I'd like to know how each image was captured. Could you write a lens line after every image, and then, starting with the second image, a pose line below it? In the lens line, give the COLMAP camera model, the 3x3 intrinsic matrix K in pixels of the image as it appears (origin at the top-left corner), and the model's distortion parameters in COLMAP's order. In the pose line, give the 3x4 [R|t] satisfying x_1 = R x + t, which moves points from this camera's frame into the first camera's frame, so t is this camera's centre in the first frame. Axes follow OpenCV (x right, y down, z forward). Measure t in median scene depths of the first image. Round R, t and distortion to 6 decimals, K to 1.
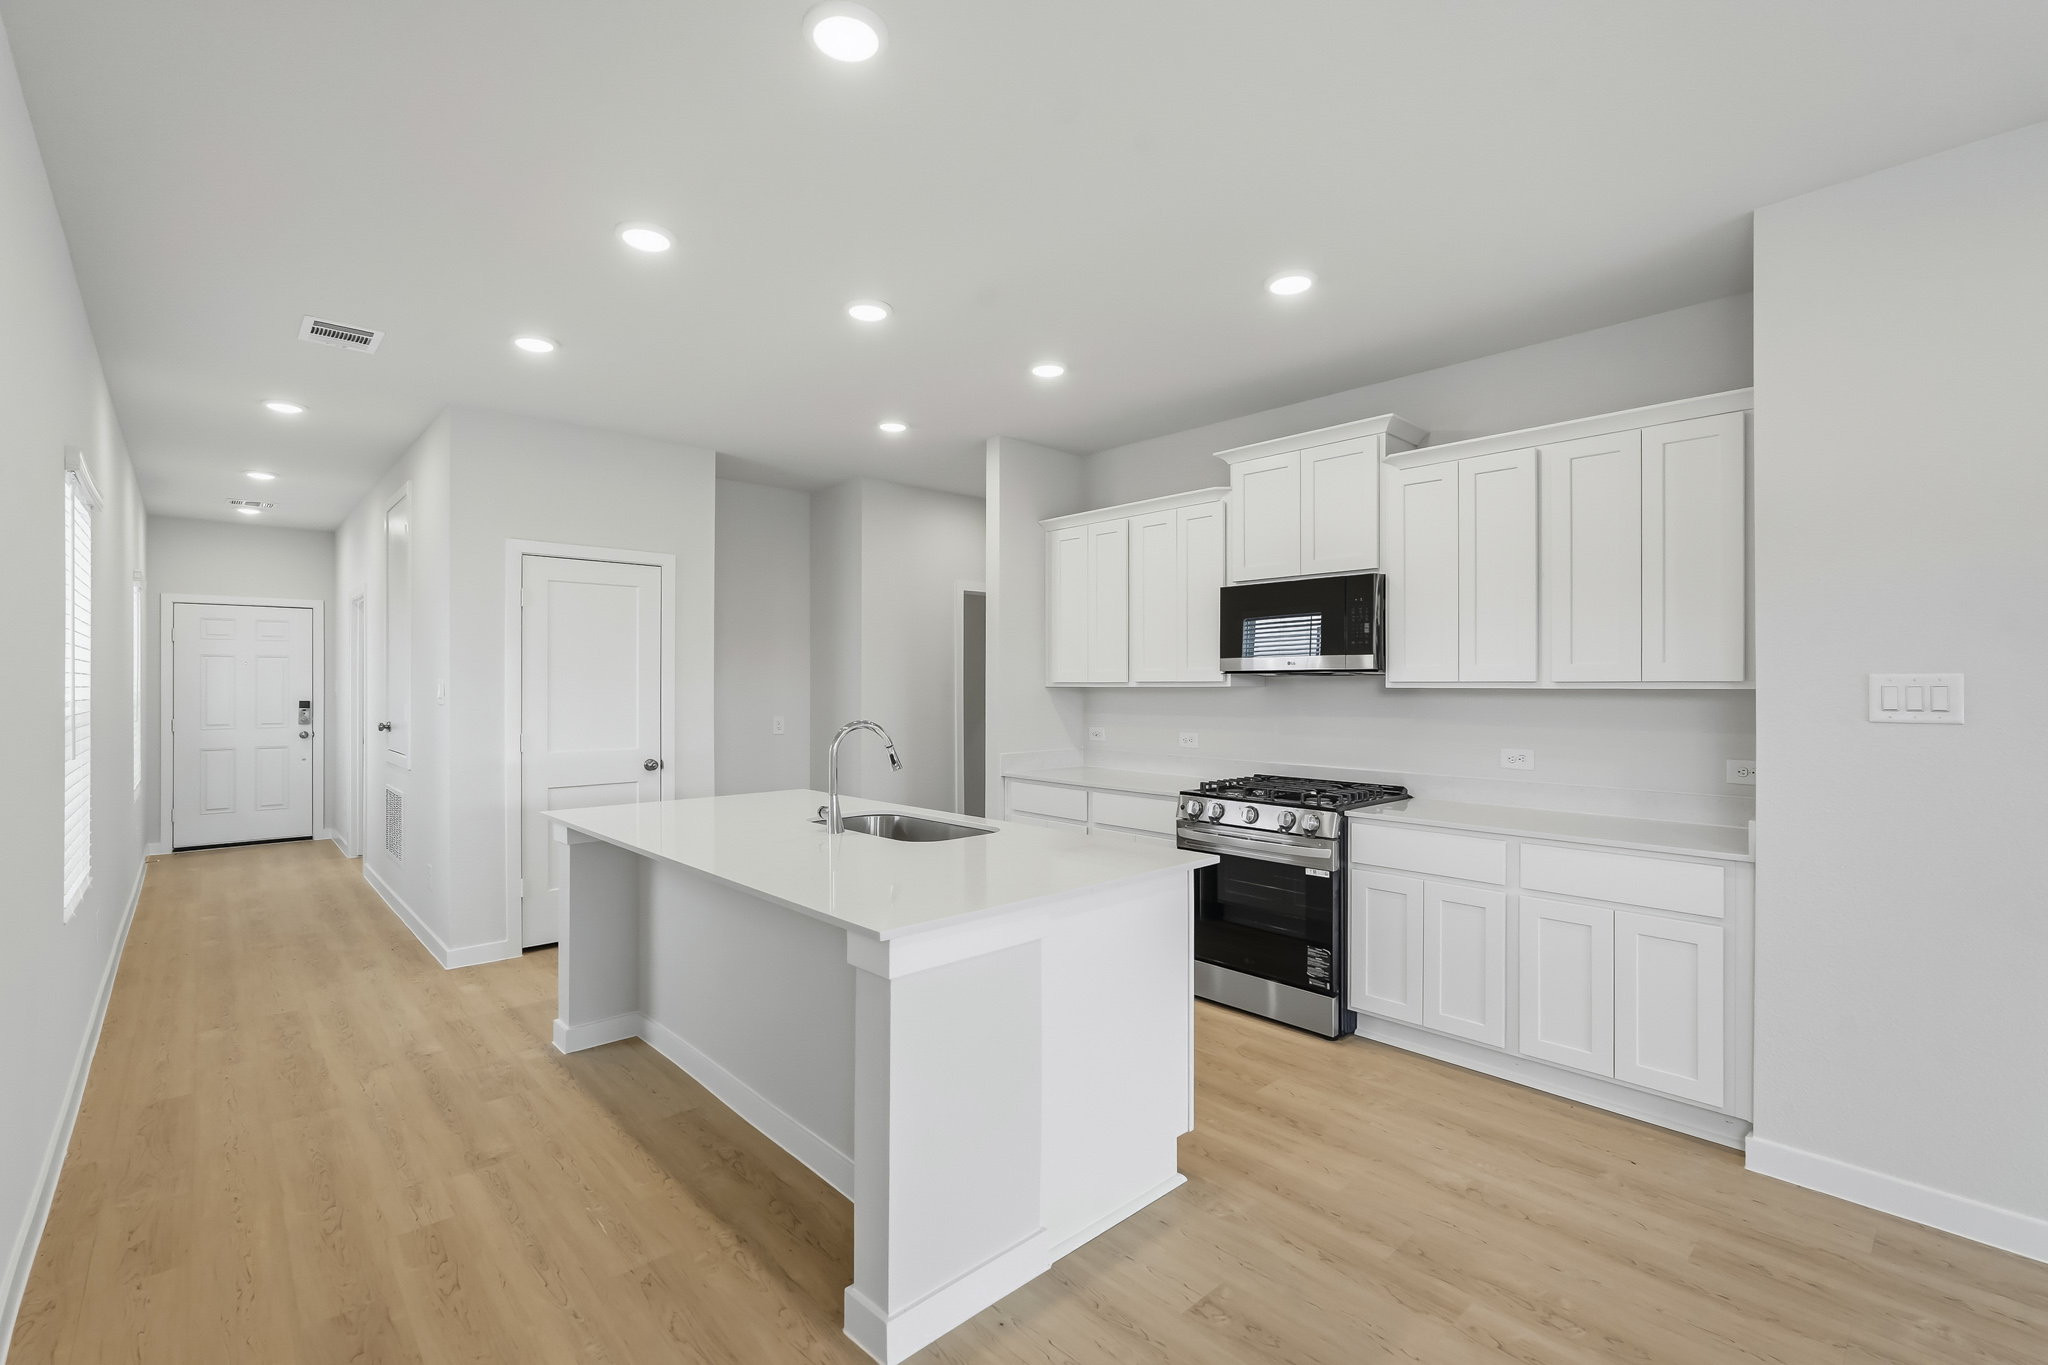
lens RADIAL K [[902.1, 0, 1023.4], [0, 902.1, 694.4], [0, 0, 1]] dist [-0.017652, 0.008587]
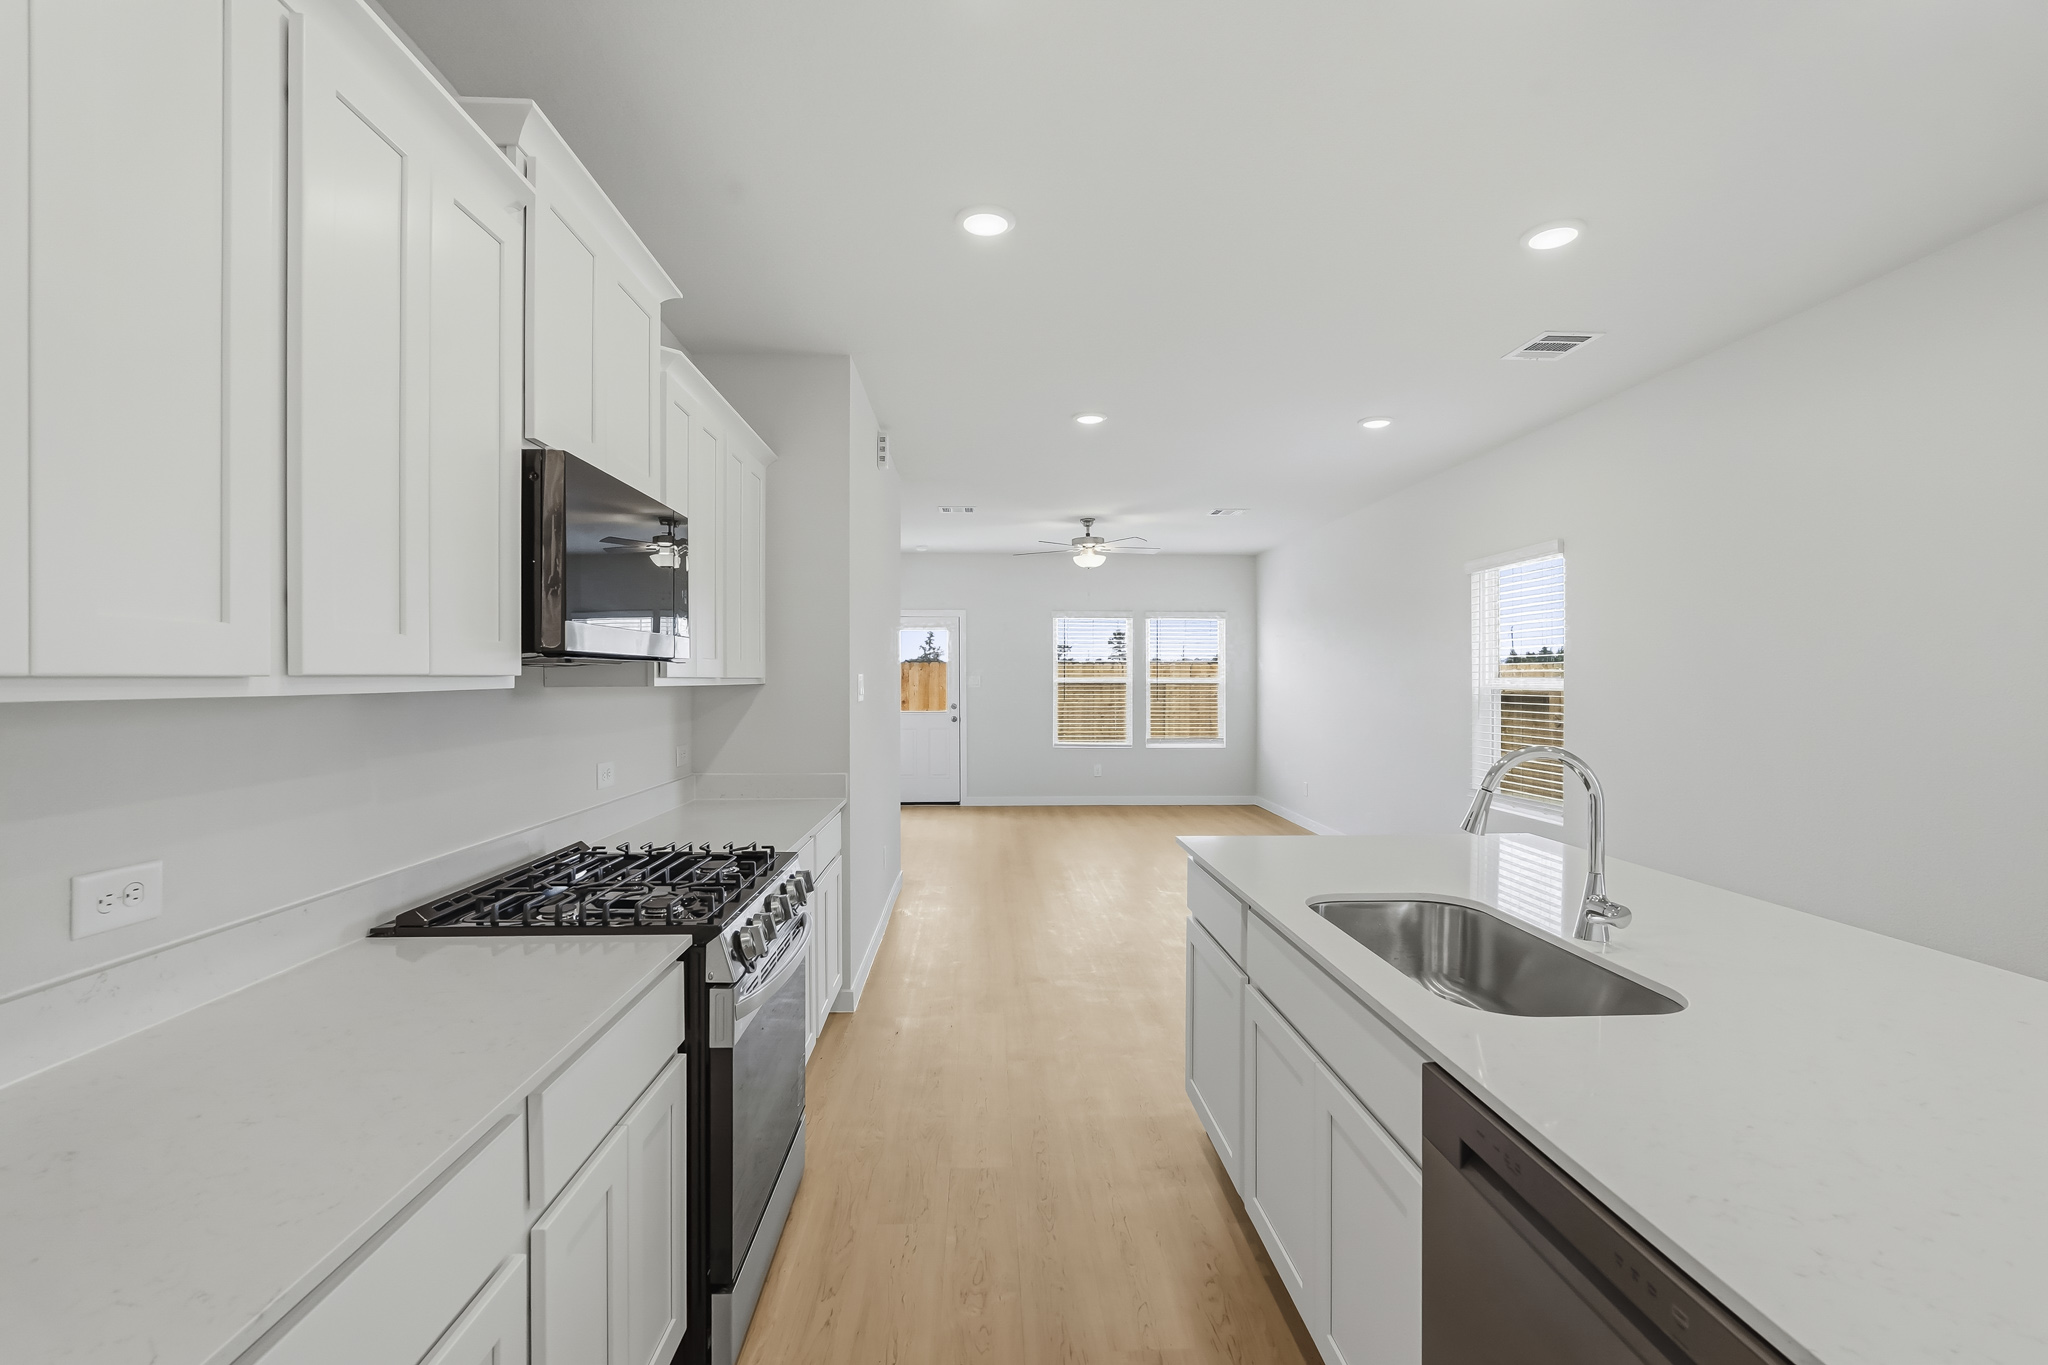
lens RADIAL K [[896.7, 0, 1024.0], [0, 896.7, 682.5], [0, 0, 1]] dist [-0.015483, 0.008338]
pose [[-0.765669, -0.001937, 0.643231, -0.242683], [0.007979, 0.999890, 0.012508, -0.016806], [-0.643185, 0.014709, -0.765570, 1.366365]]
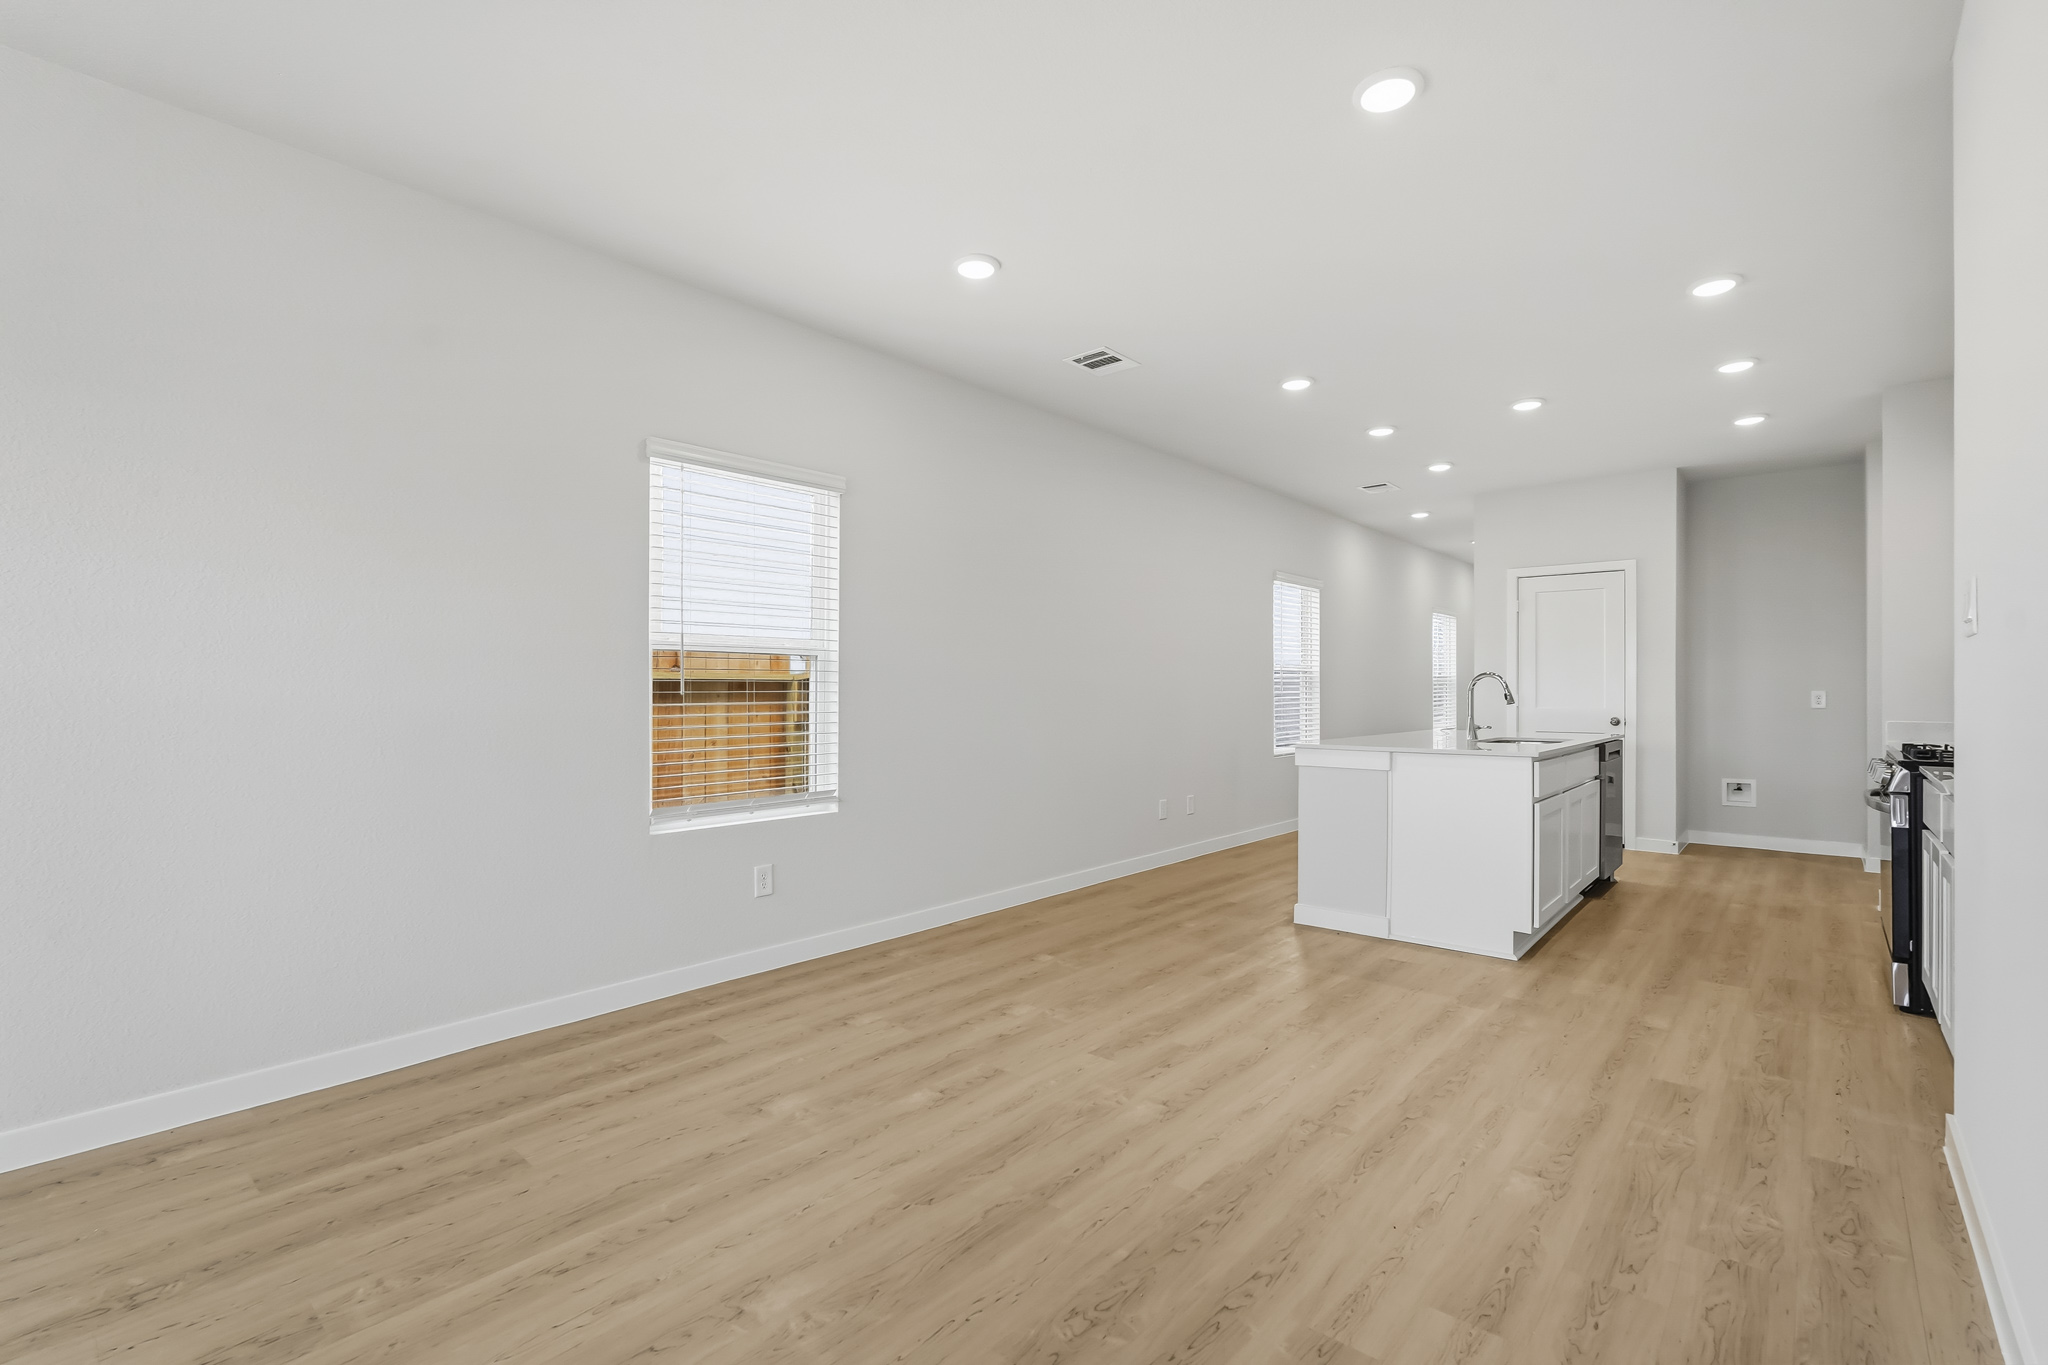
lens RADIAL K [[902.1, 0, 1023.4], [0, 902.1, 694.4], [0, 0, 1]] dist [-0.017652, 0.008587]
pose [[0.098137, 0.002804, -0.995169, 1.129465], [-0.010065, 0.999948, 0.001825, 0.062547], [0.995122, 0.009837, 0.098160, -0.000184]]
